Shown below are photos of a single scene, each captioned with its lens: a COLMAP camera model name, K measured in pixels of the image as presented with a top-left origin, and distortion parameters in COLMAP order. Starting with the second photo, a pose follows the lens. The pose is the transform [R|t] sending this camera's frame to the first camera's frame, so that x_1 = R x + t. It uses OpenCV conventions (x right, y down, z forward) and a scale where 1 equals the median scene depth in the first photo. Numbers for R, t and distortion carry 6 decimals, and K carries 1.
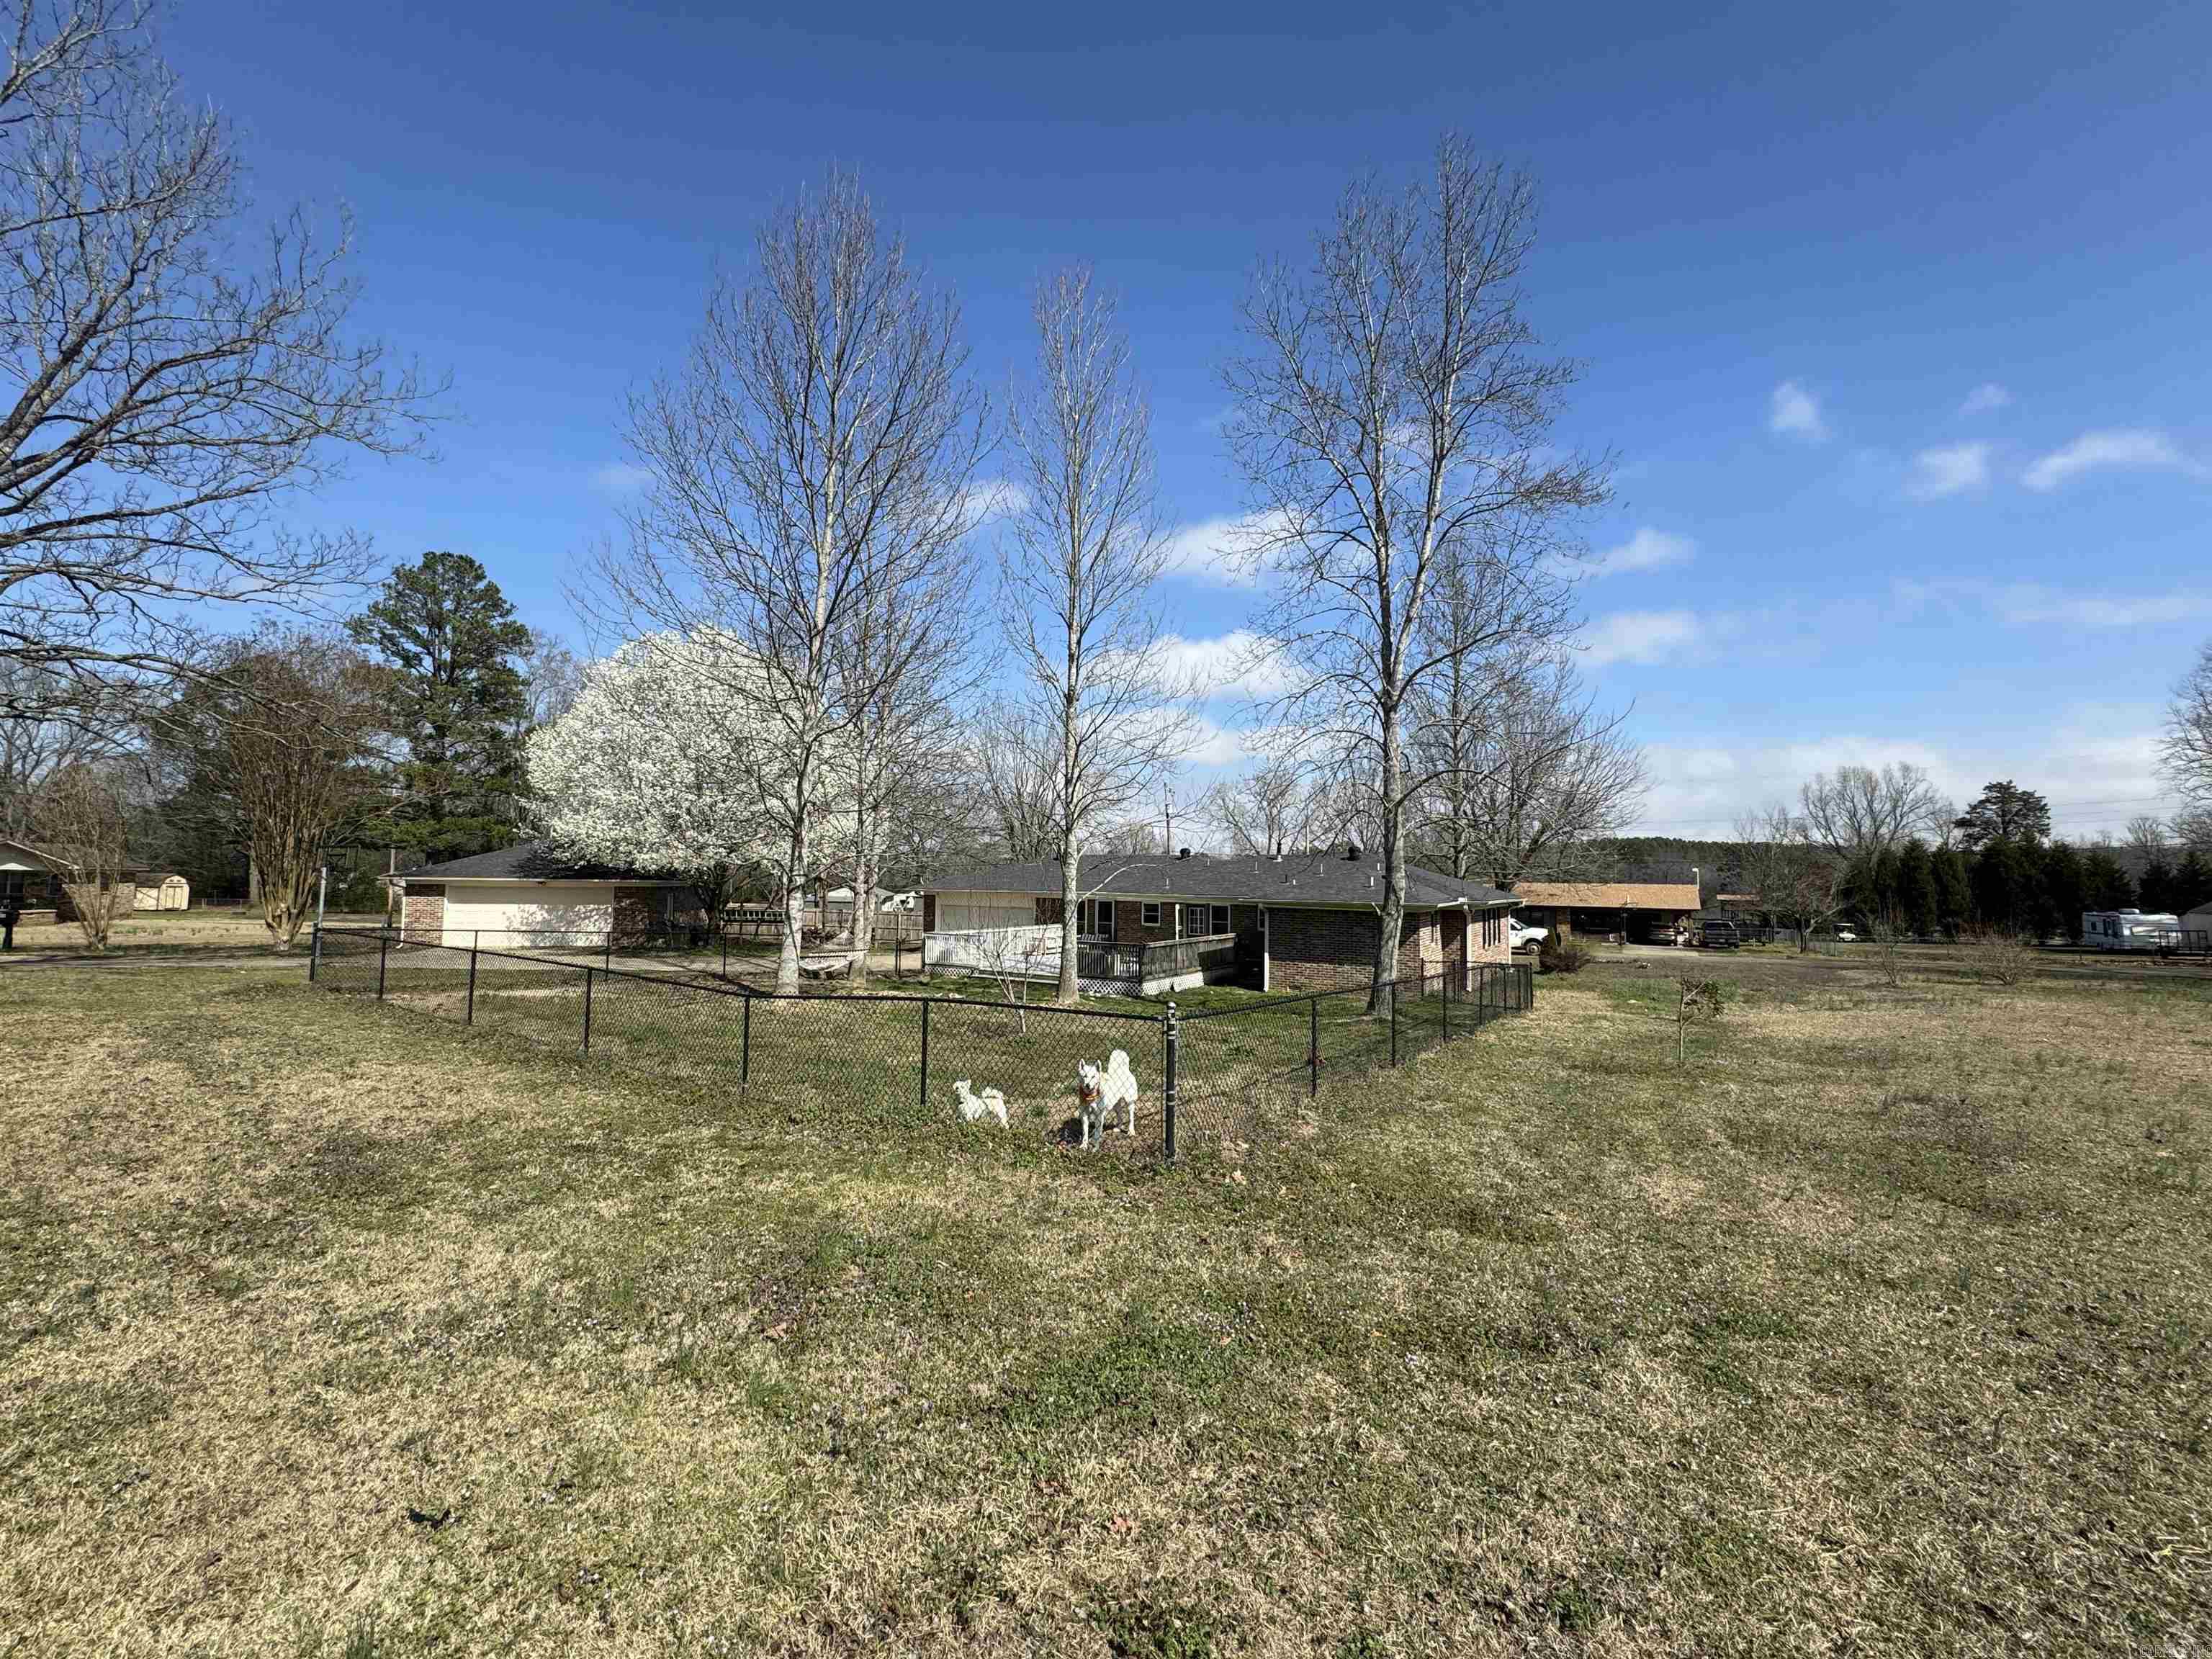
lens RADIAL K [[876.2, 0, 1106.0], [0, 876.2, 829.5], [0, 0, 1]] dist [-0.007535, 0.000275]
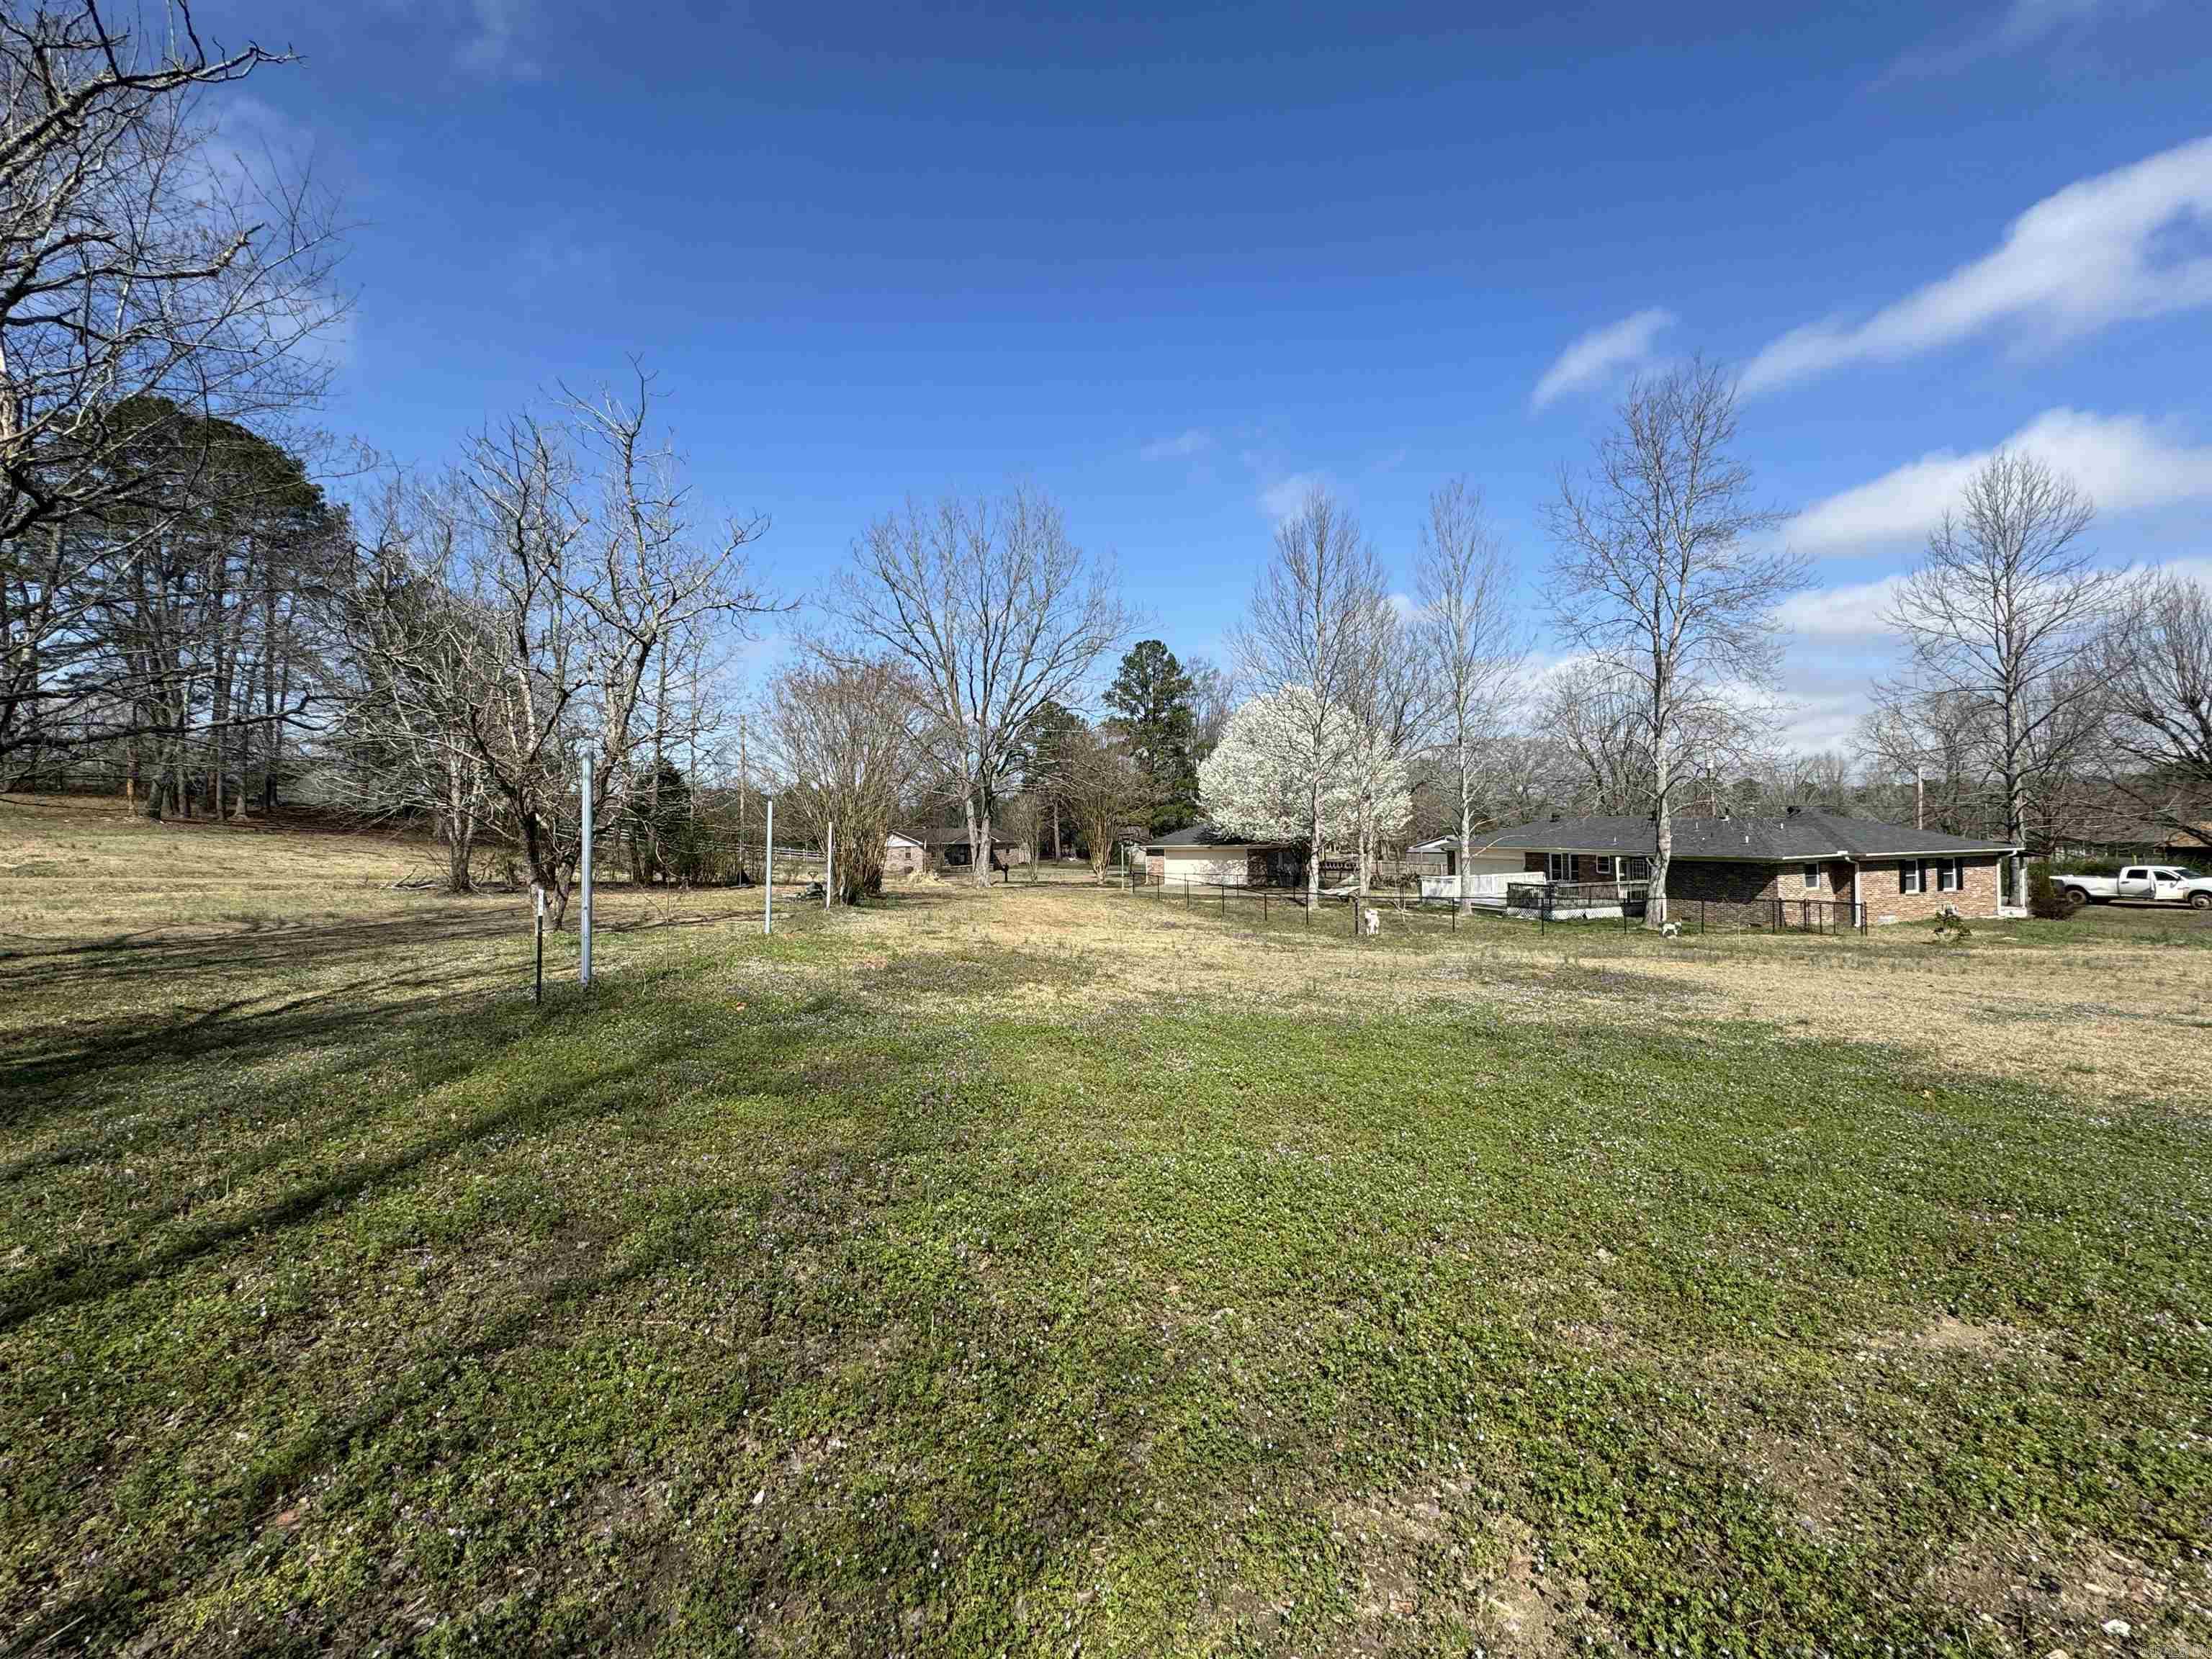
lens RADIAL K [[876.2, 0, 1106.0], [0, 876.2, 829.5], [0, 0, 1]] dist [-0.007535, 0.000275]
pose [[0.768793, -0.028656, -0.638856, 0.317205], [0.066620, 0.997149, 0.035442, -0.051429], [0.636018, -0.069808, 0.768510, -0.478689]]
